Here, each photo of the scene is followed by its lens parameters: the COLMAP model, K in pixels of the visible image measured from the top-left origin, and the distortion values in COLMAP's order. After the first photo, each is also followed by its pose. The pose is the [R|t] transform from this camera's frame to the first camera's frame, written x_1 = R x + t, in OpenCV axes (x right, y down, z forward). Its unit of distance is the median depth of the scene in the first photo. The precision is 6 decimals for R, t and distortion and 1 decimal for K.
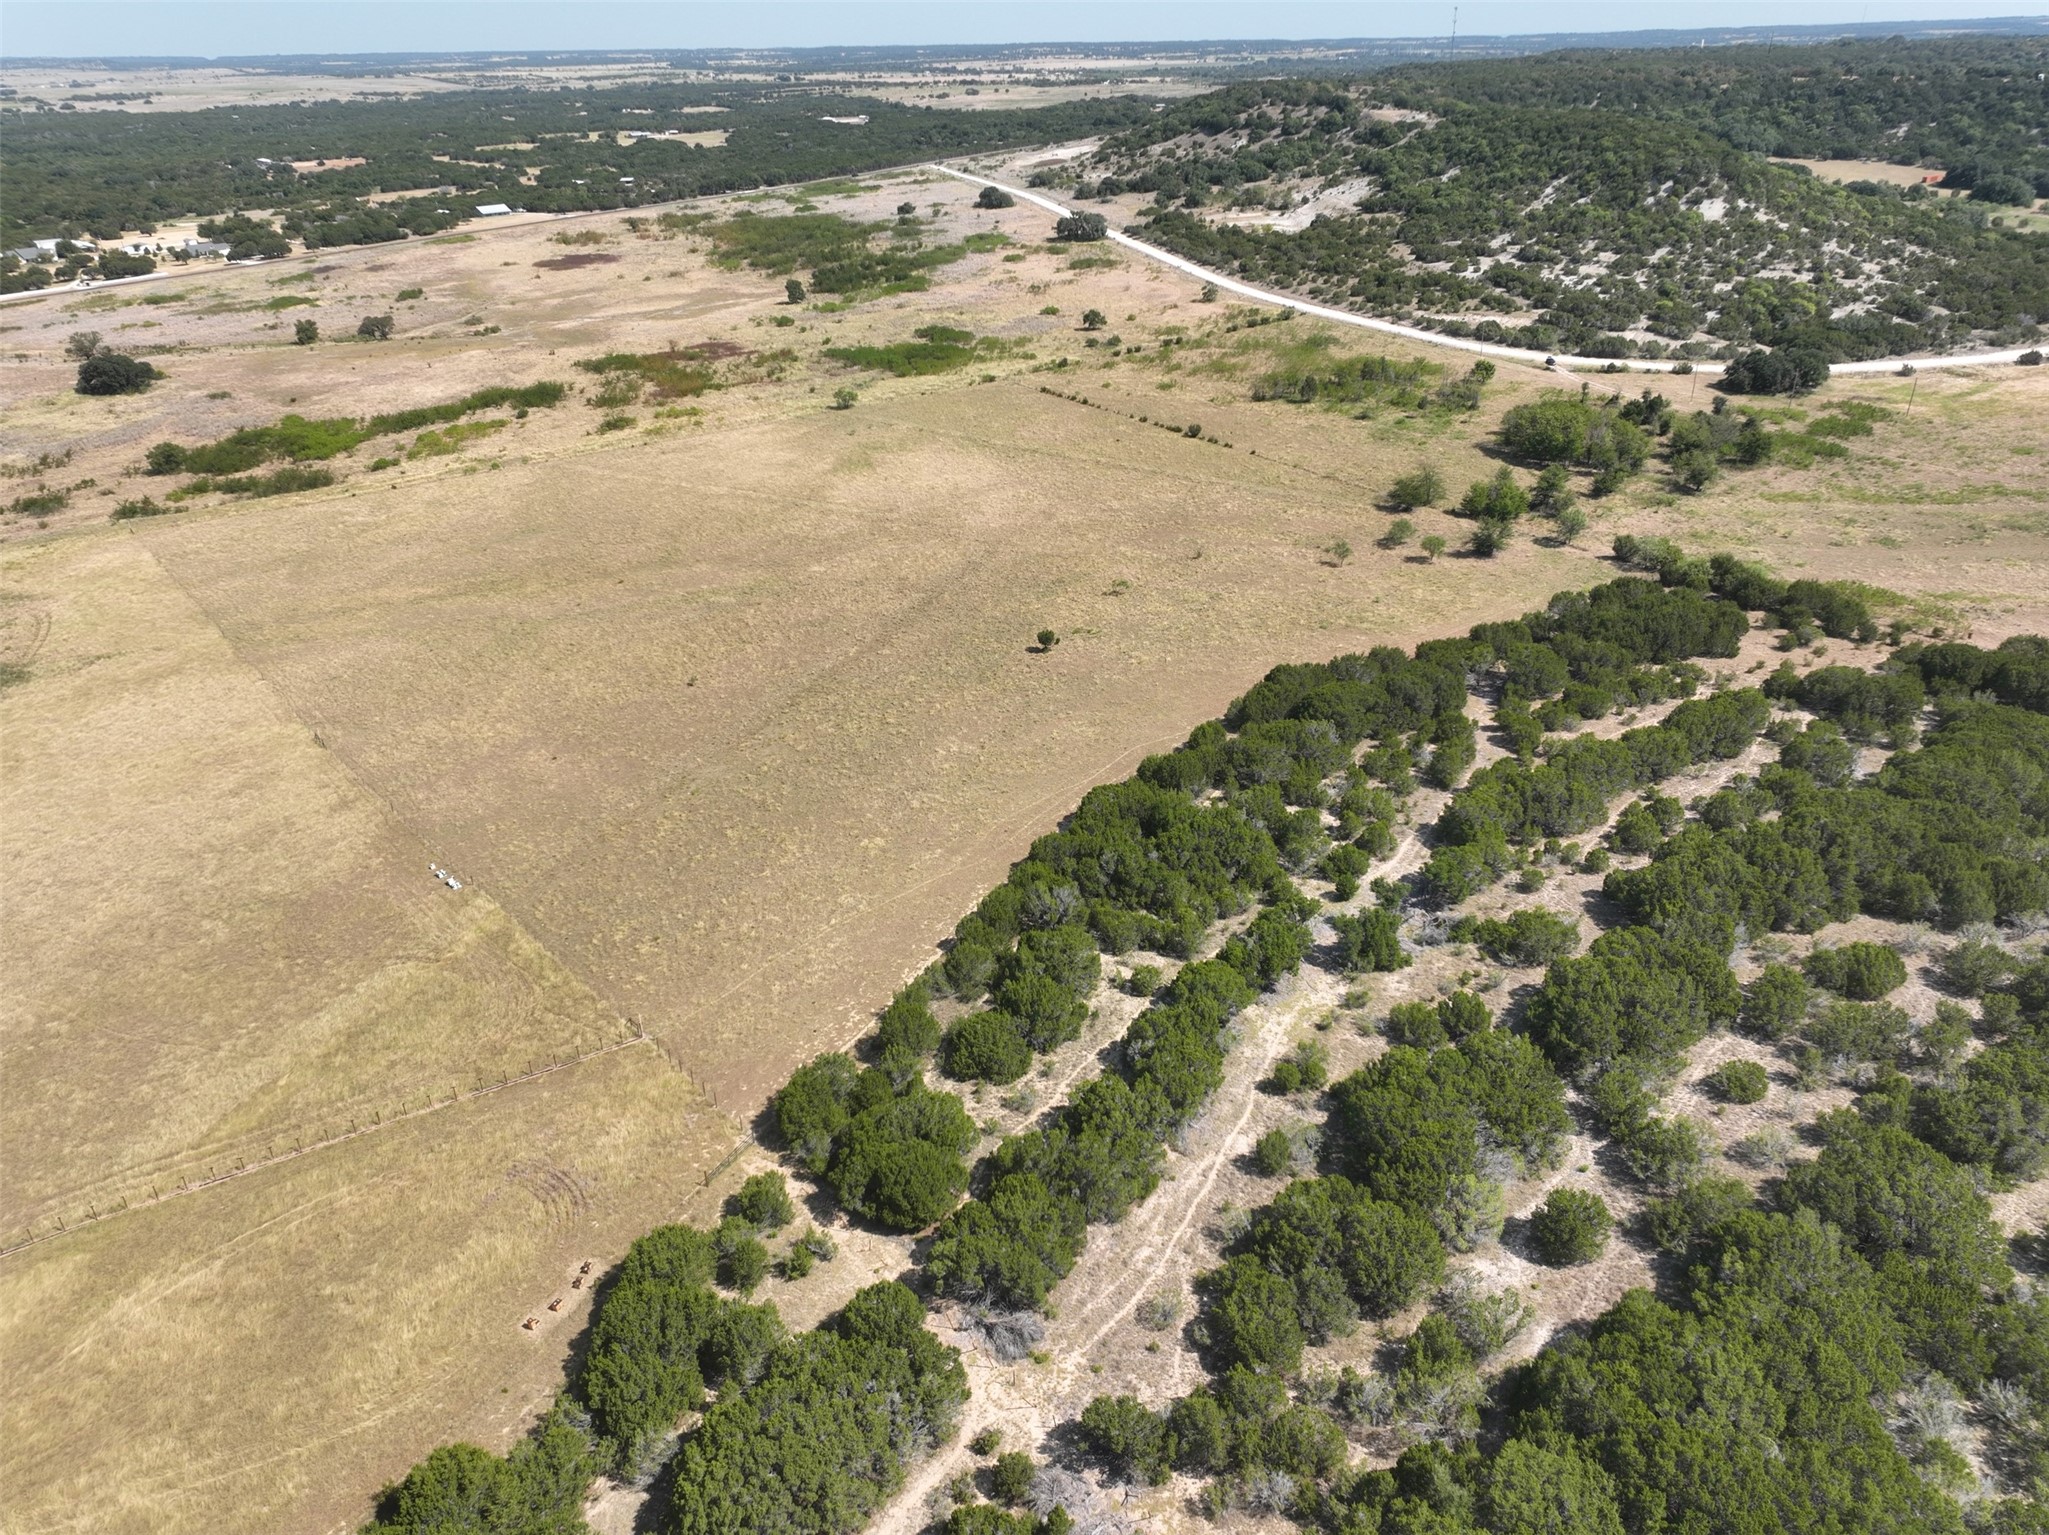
lens RADIAL K [[1430.4, 0, 1031.8], [0, 1430.4, 771.2], [0, 0, 1]] dist [-0.002395, 0.017781]
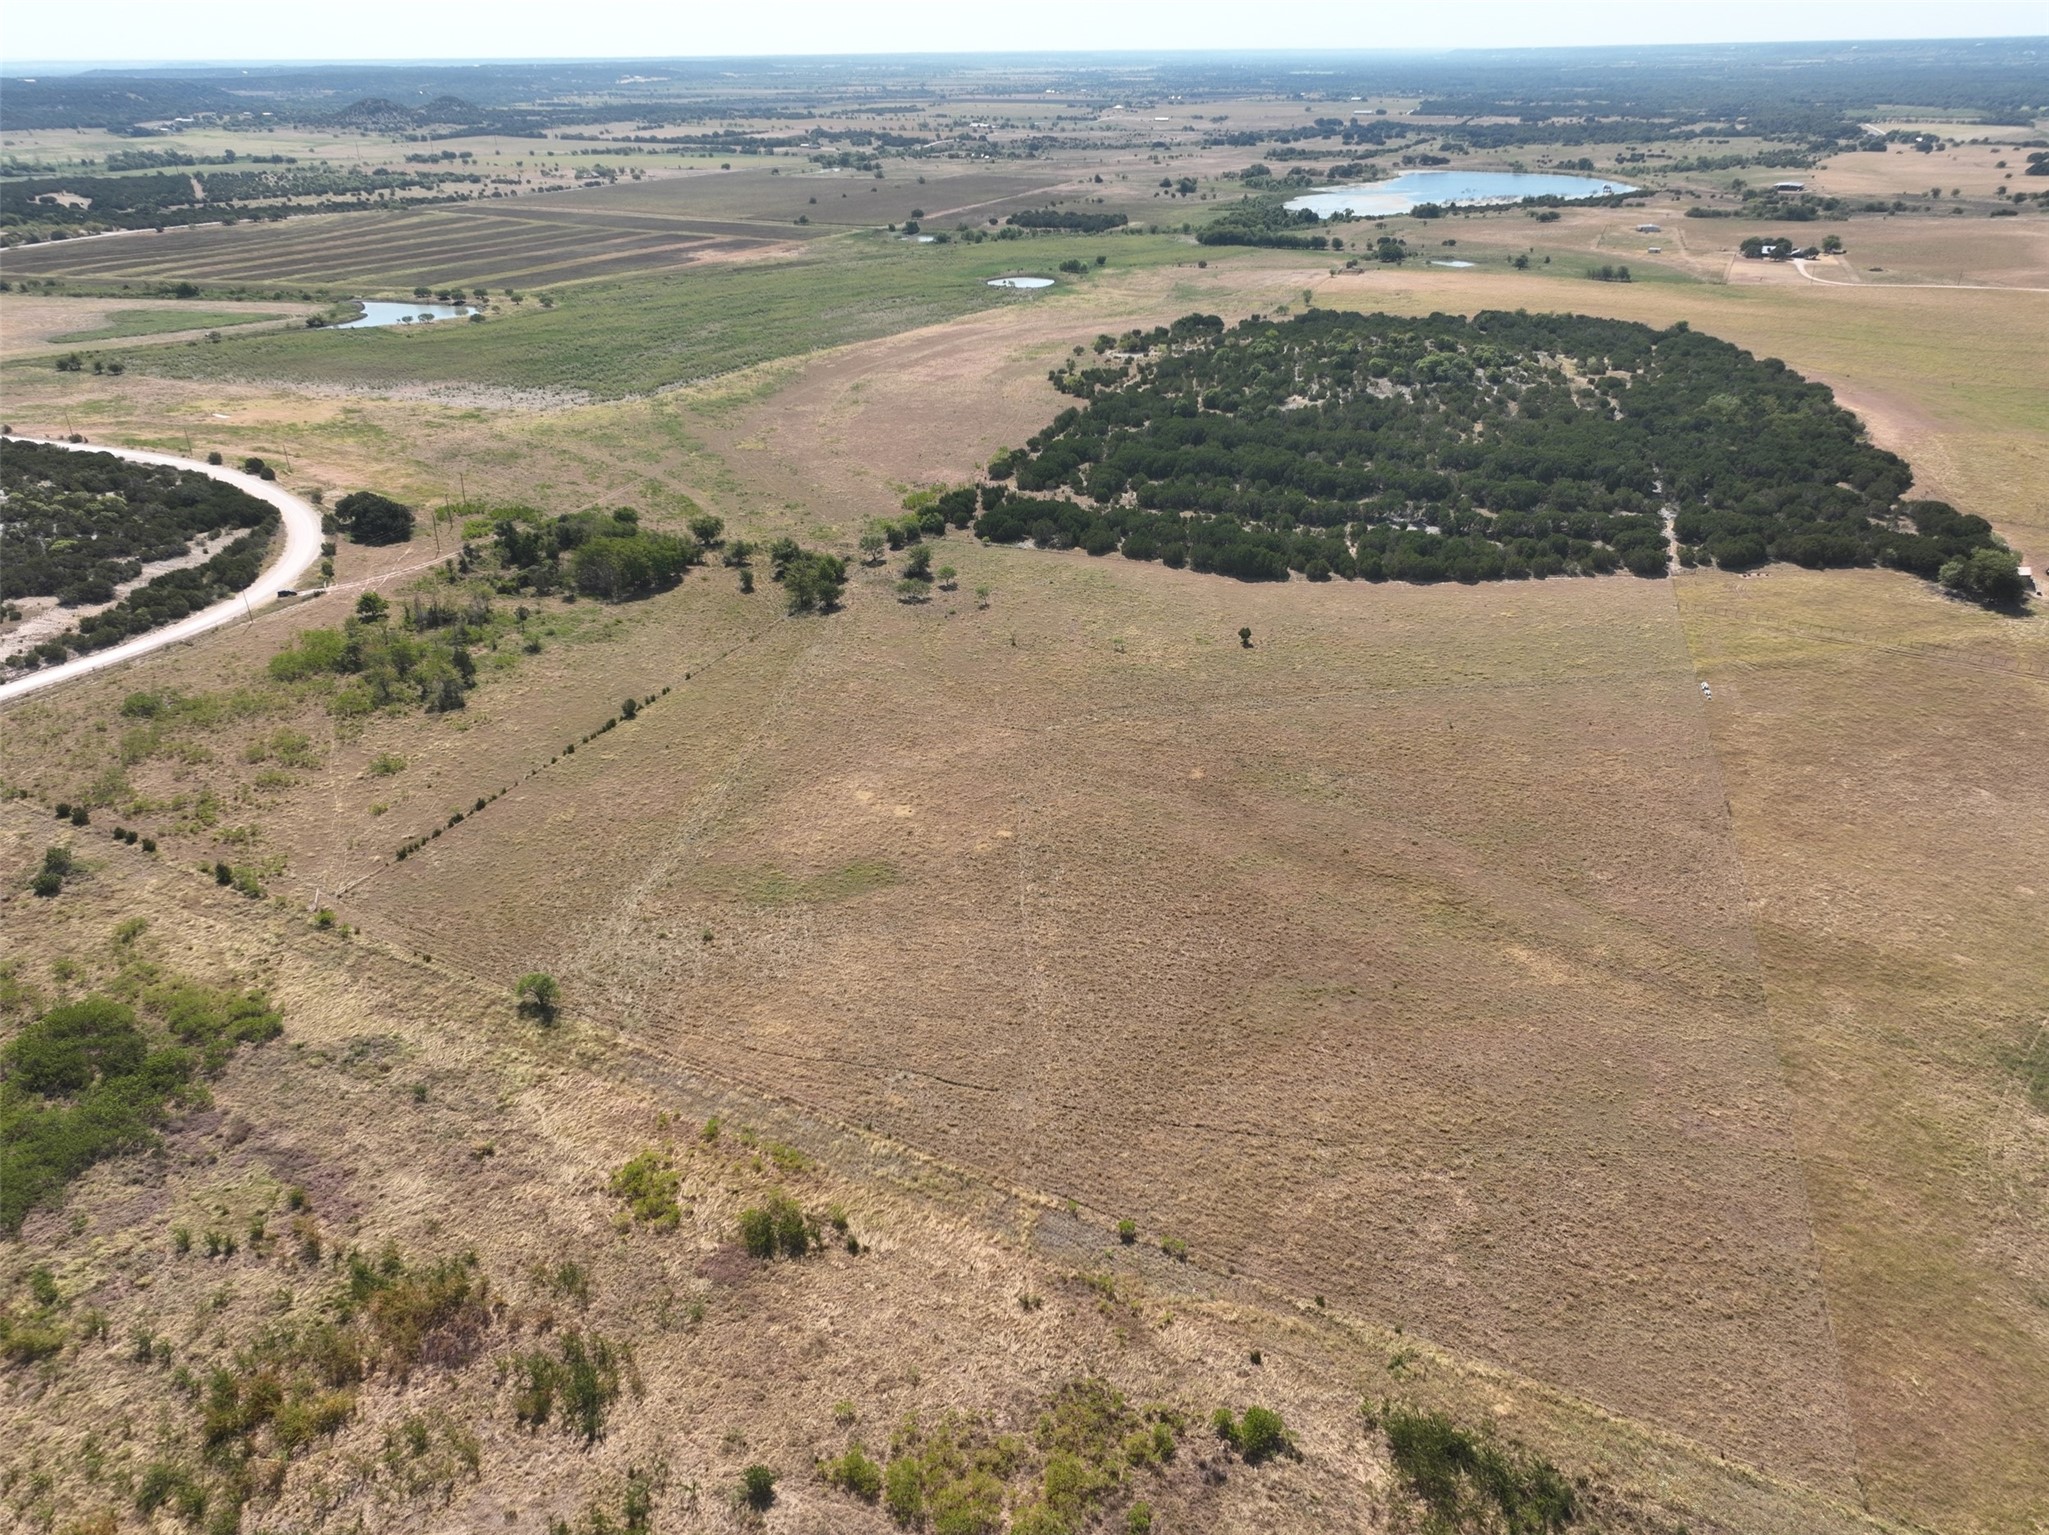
lens RADIAL K [[1430.4, 0, 1031.8], [0, 1430.4, 771.2], [0, 0, 1]] dist [-0.002395, 0.017781]
pose [[-0.532620, -0.364083, 0.764042, -0.622575], [0.402042, 0.685550, 0.606947, -0.581836], [-0.744767, 0.630448, -0.218761, 0.950541]]
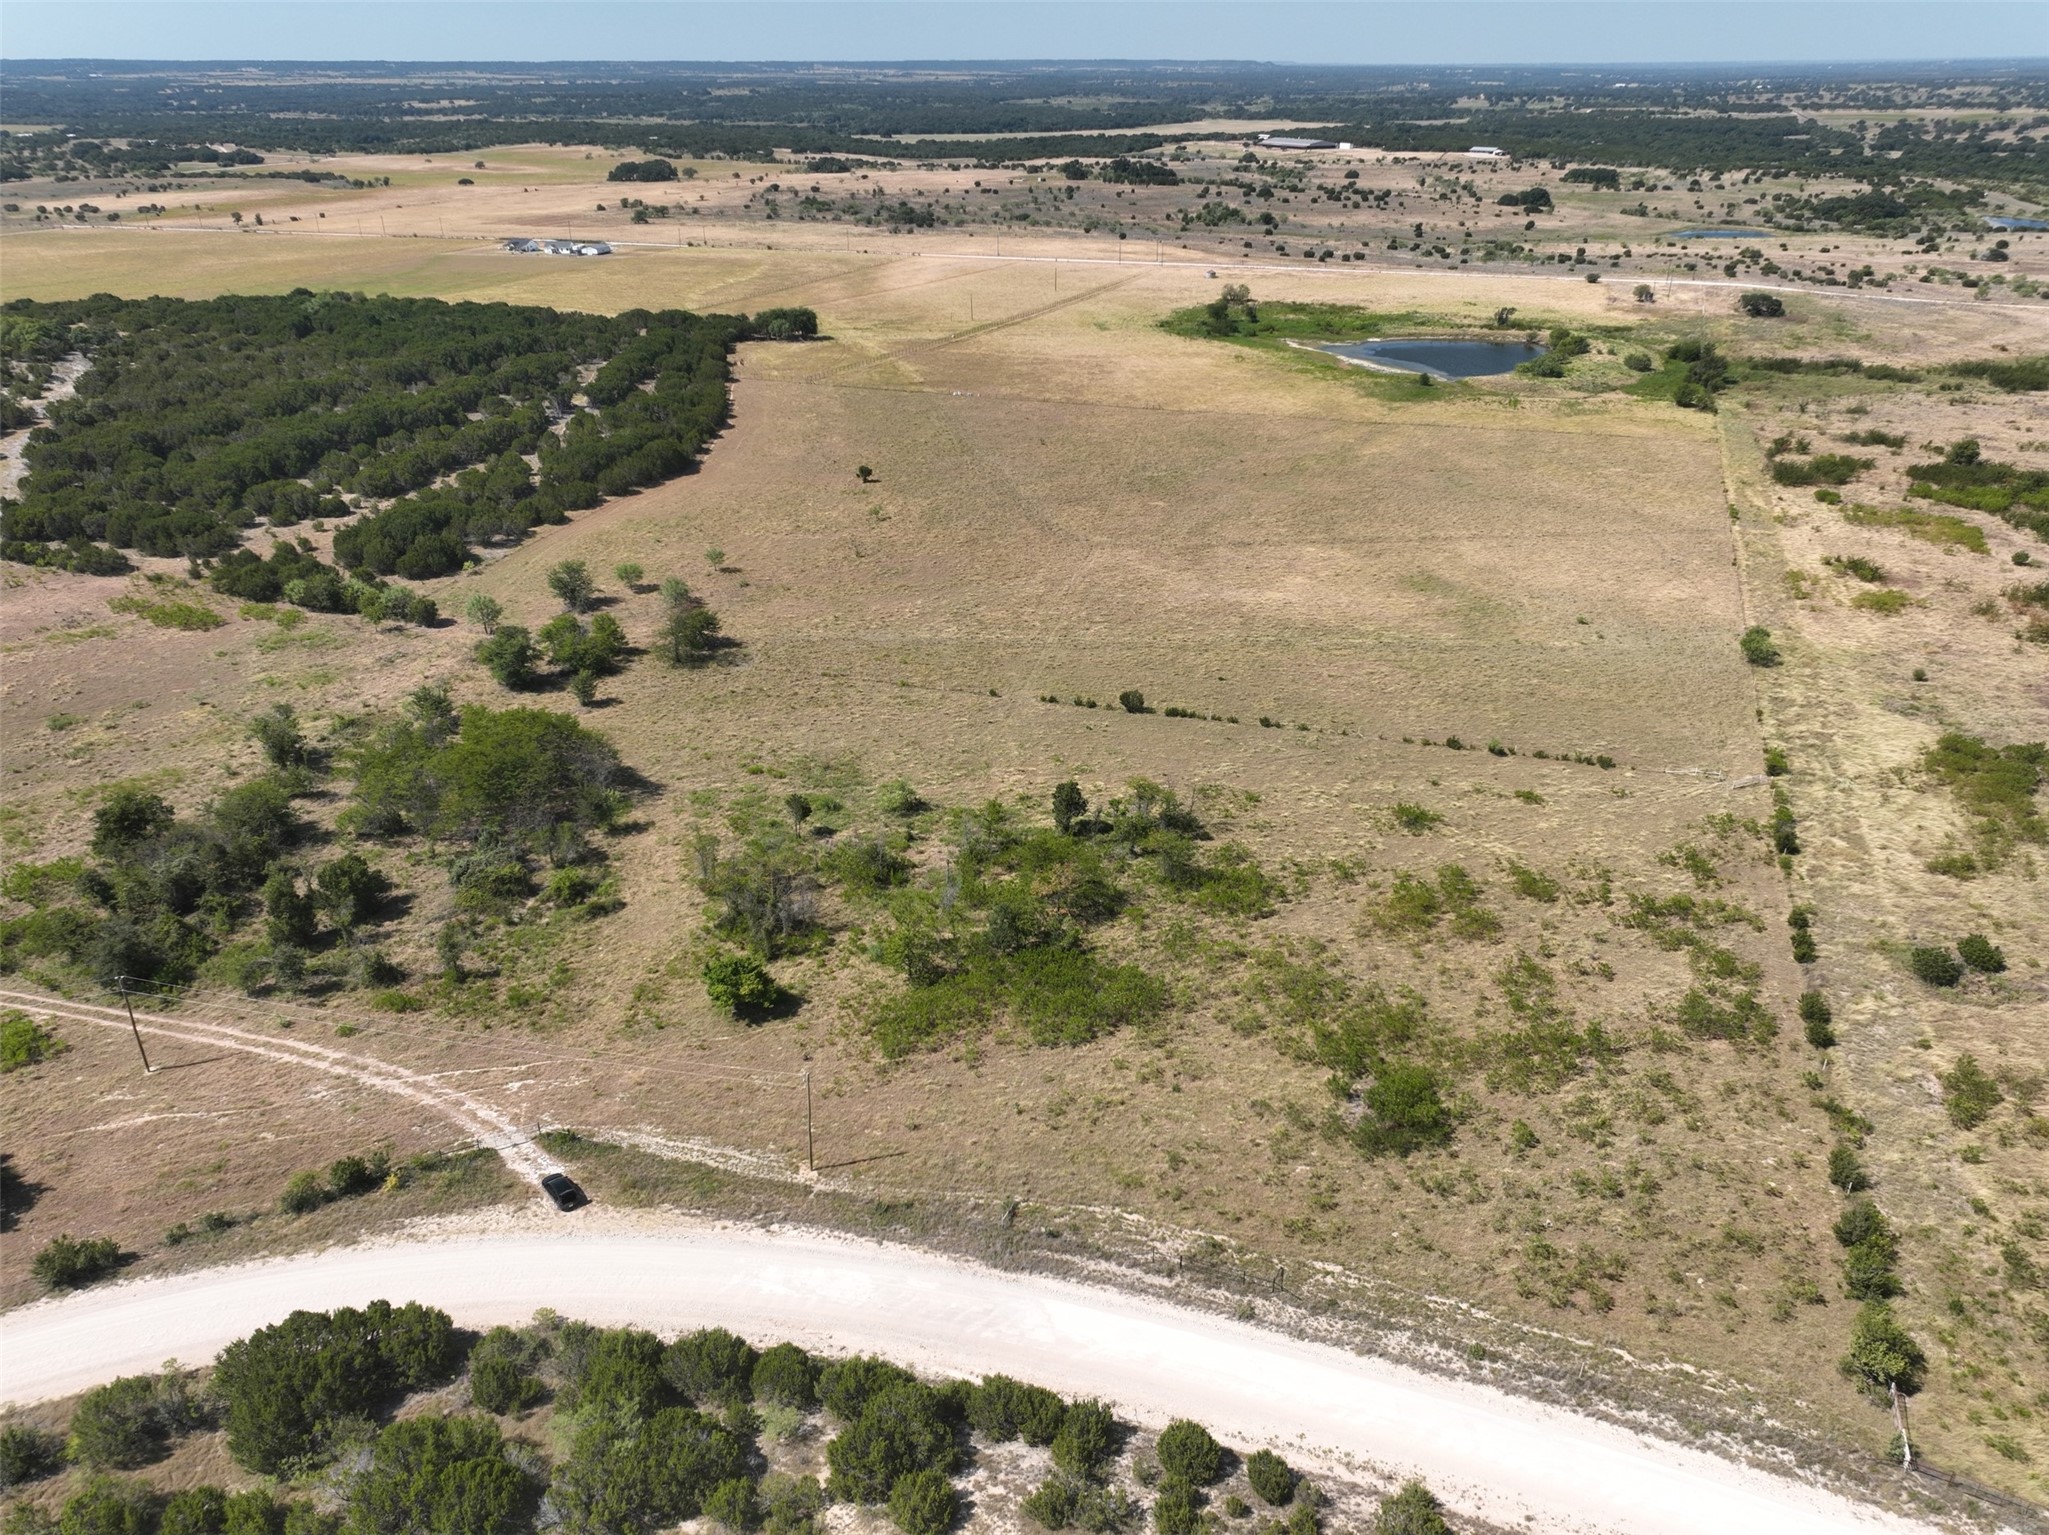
lens RADIAL K [[1433.2, 0, 1031.6], [0, 1433.2, 768.8], [0, 0, 1]] dist [-0.006513, 0.026002]
pose [[-0.794923, 0.288586, -0.533681, 0.427819], [-0.259014, 0.634022, 0.728648, -0.584508], [0.548643, 0.717450, -0.429251, 1.149174]]
